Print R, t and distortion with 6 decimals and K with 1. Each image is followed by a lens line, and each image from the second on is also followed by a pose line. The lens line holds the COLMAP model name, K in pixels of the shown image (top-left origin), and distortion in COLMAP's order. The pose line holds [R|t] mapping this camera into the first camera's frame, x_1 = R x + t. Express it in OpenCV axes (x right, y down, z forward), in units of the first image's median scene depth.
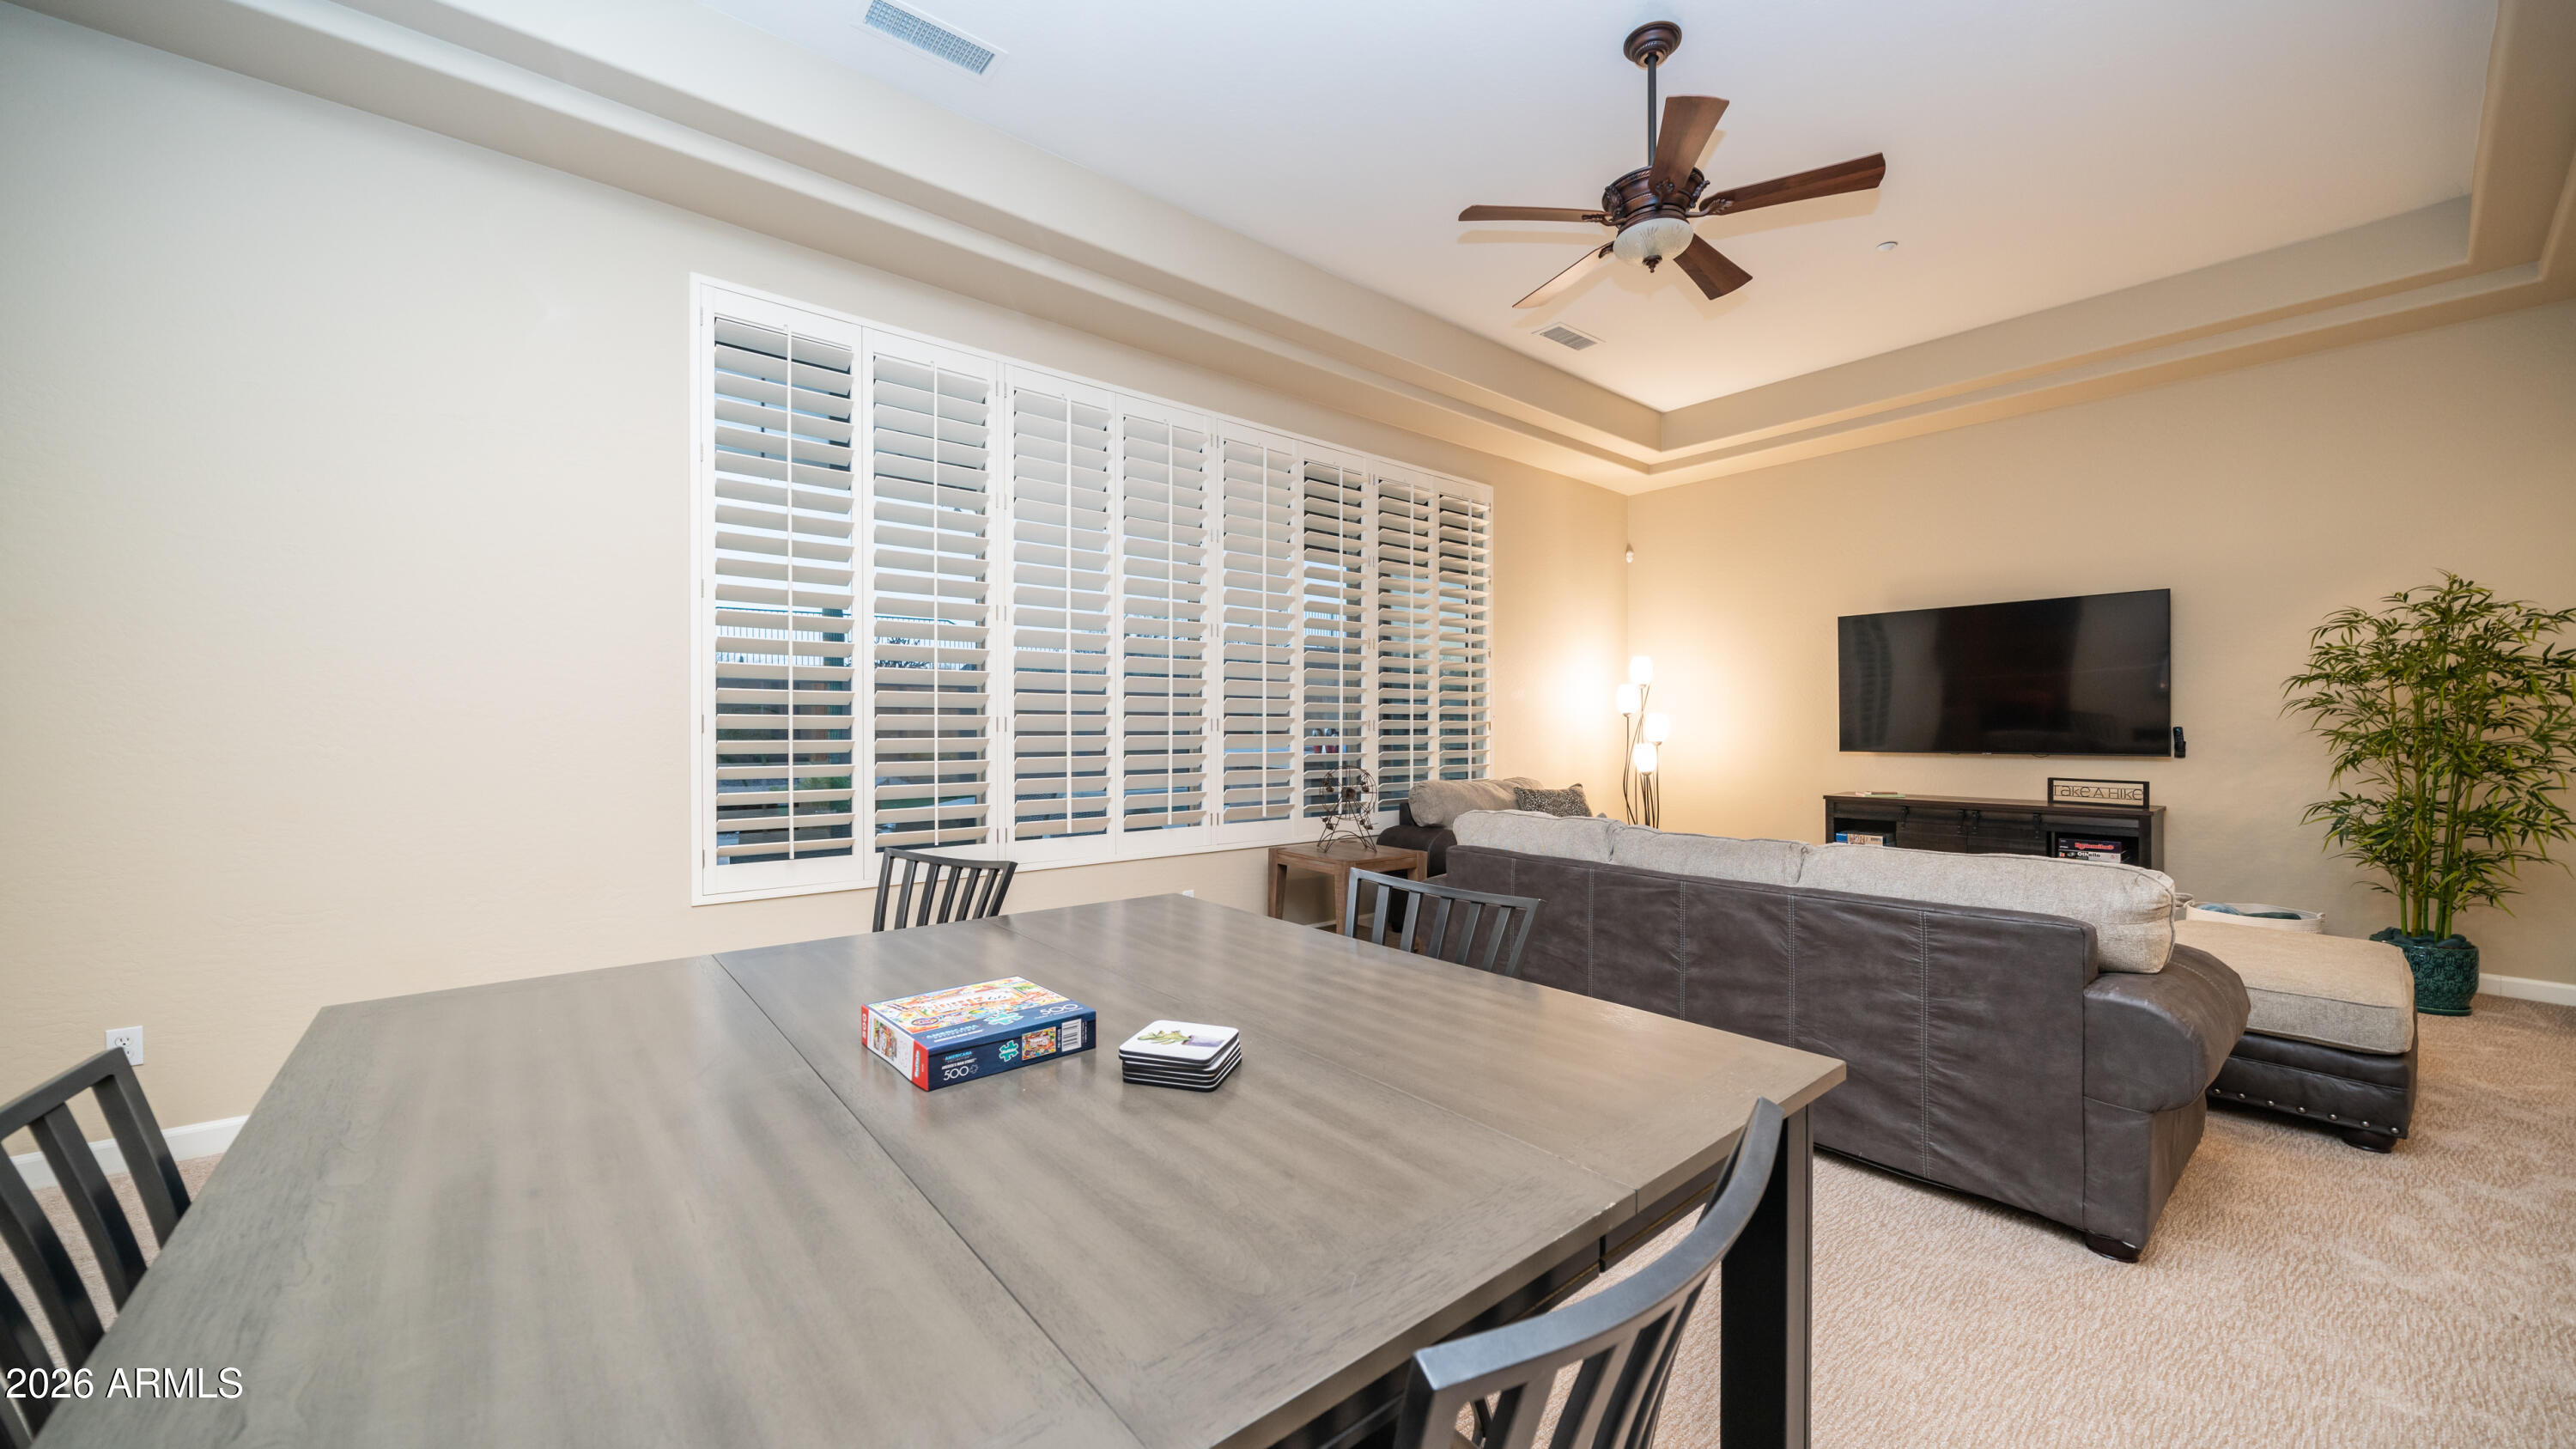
lens RADIAL K [[901.2, 0, 1280.3], [0, 901.2, 733.3], [0, 0, 1]] dist [0.012546, -0.002229]
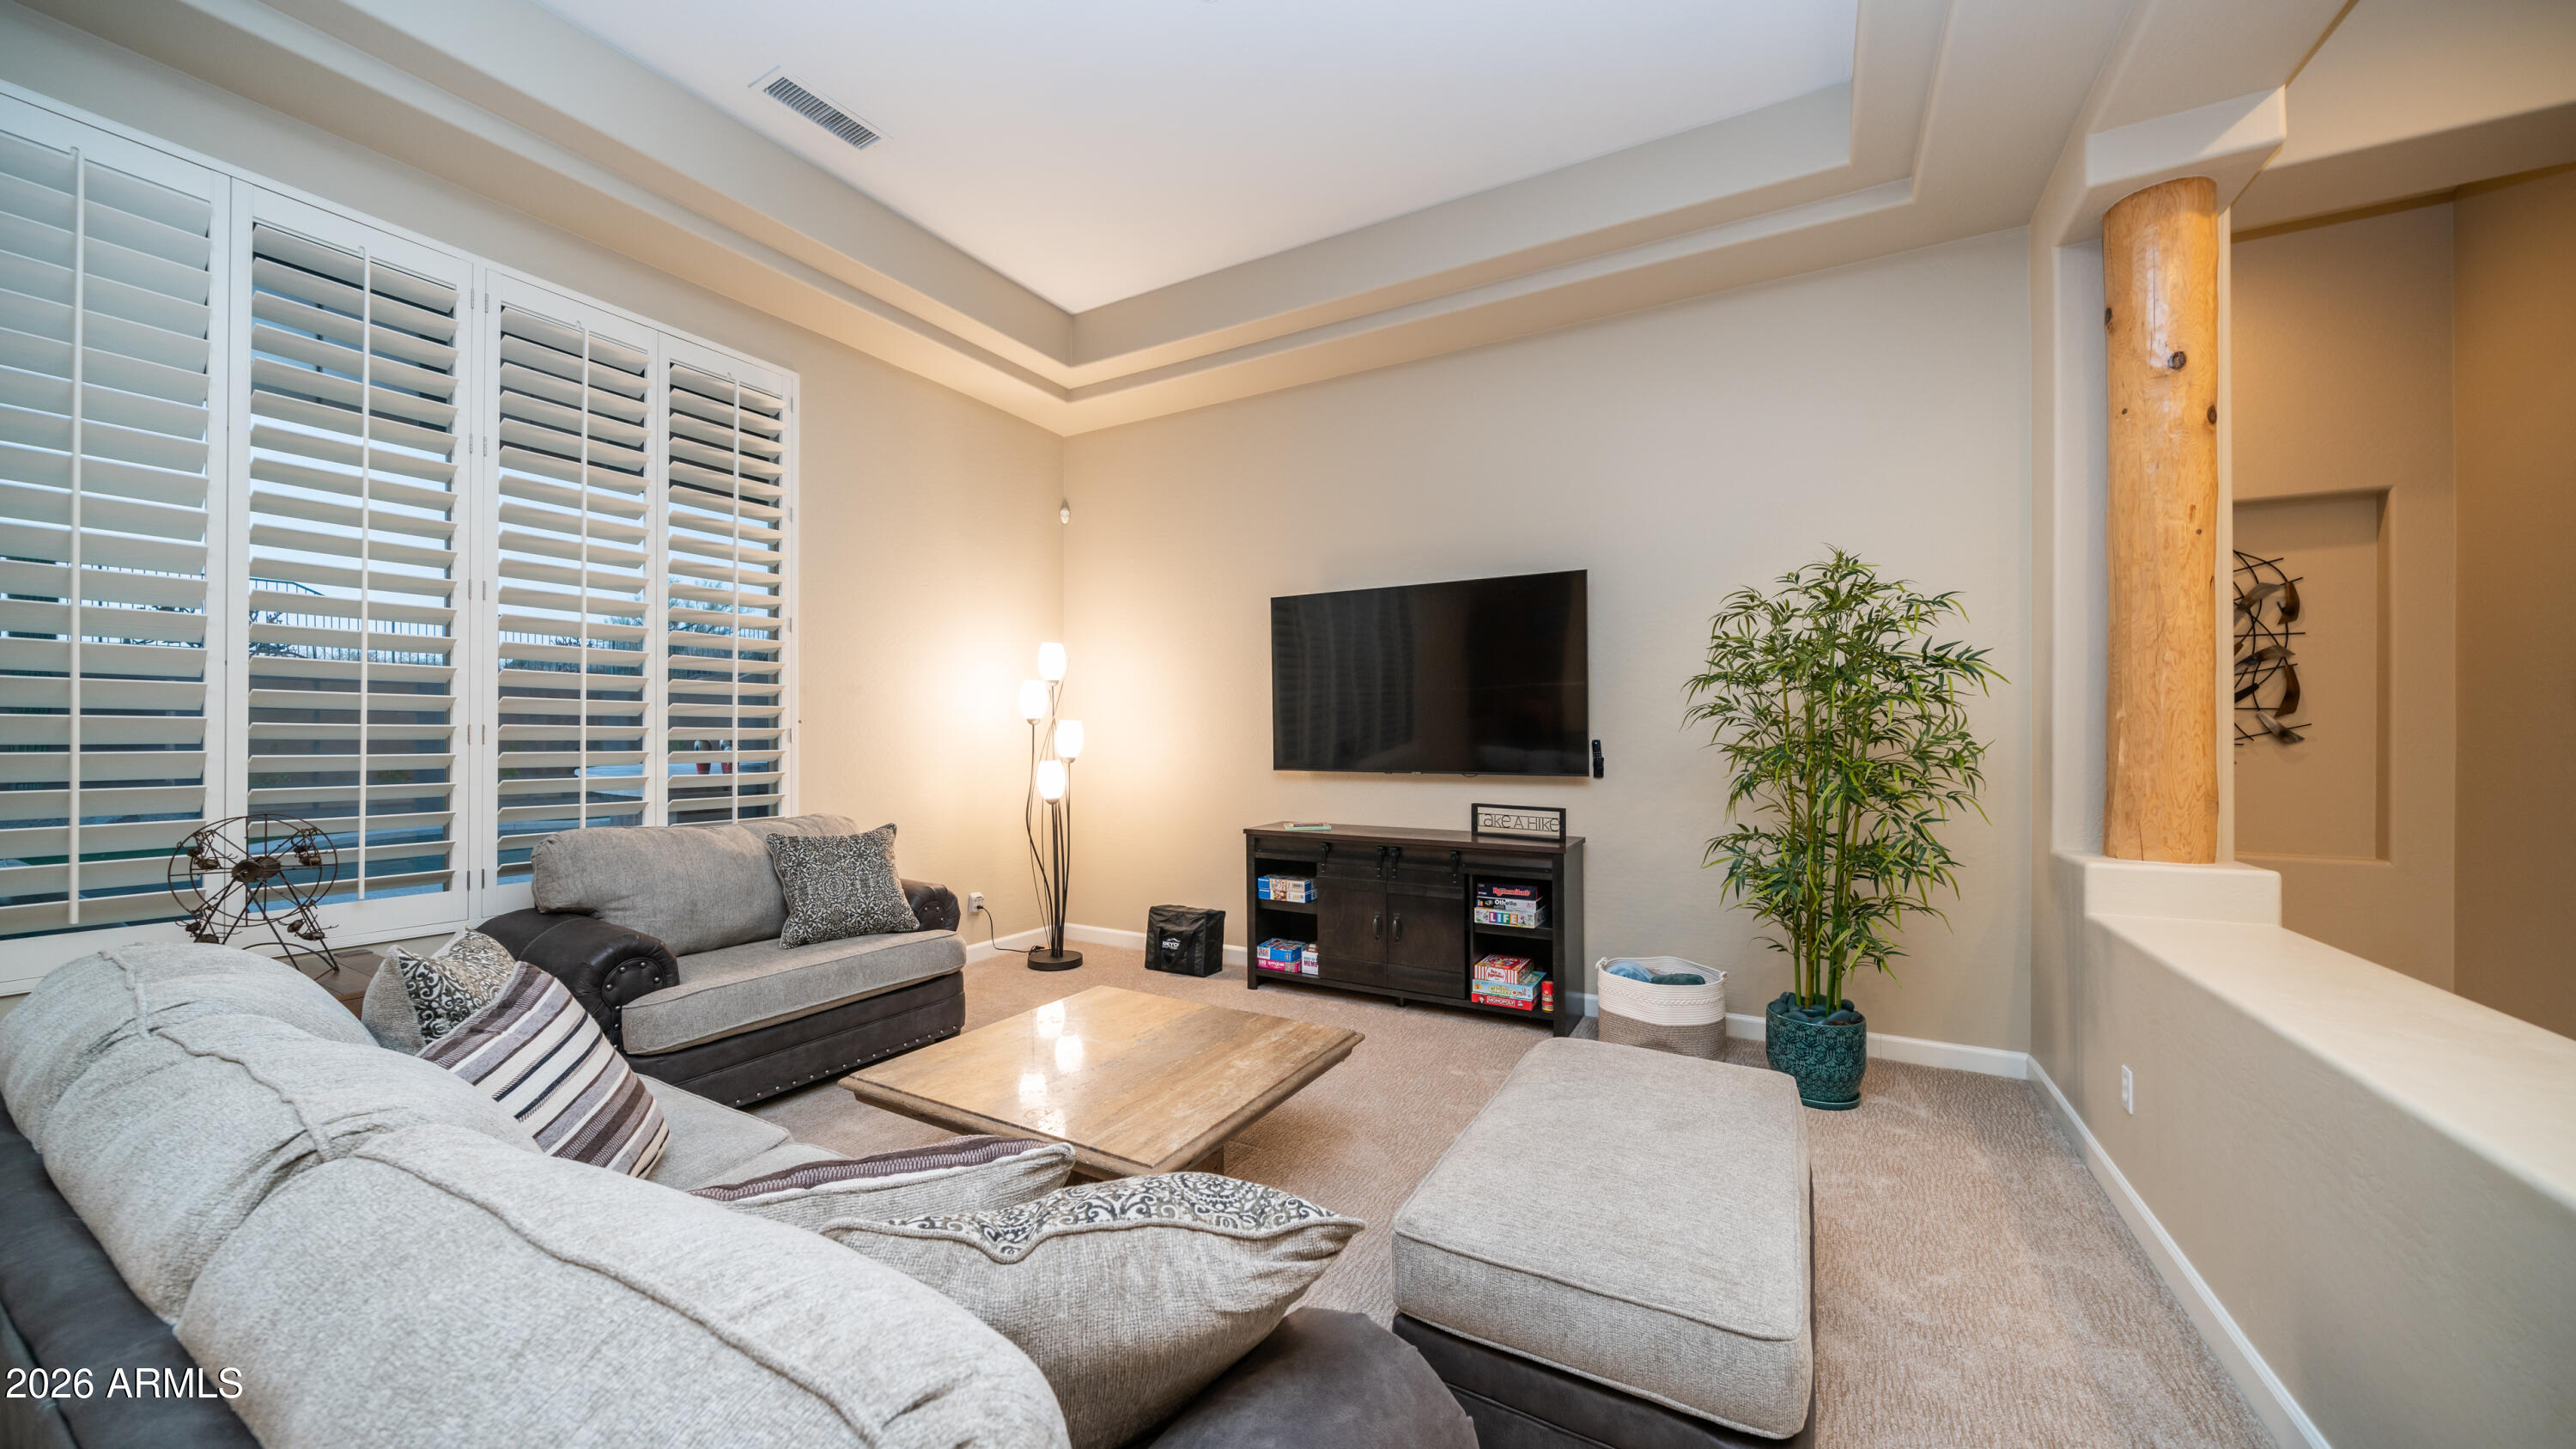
lens RADIAL K [[876.0, 0, 1279.8], [0, 876.0, 735.4], [0, 0, 1]] dist [0.001576, -0.000096]
pose [[0.938316, 0.003923, 0.345758, 0.543677], [-0.000268, 0.999944, -0.010617, -0.003474], [-0.345780, 0.009870, 0.938264, 0.439407]]
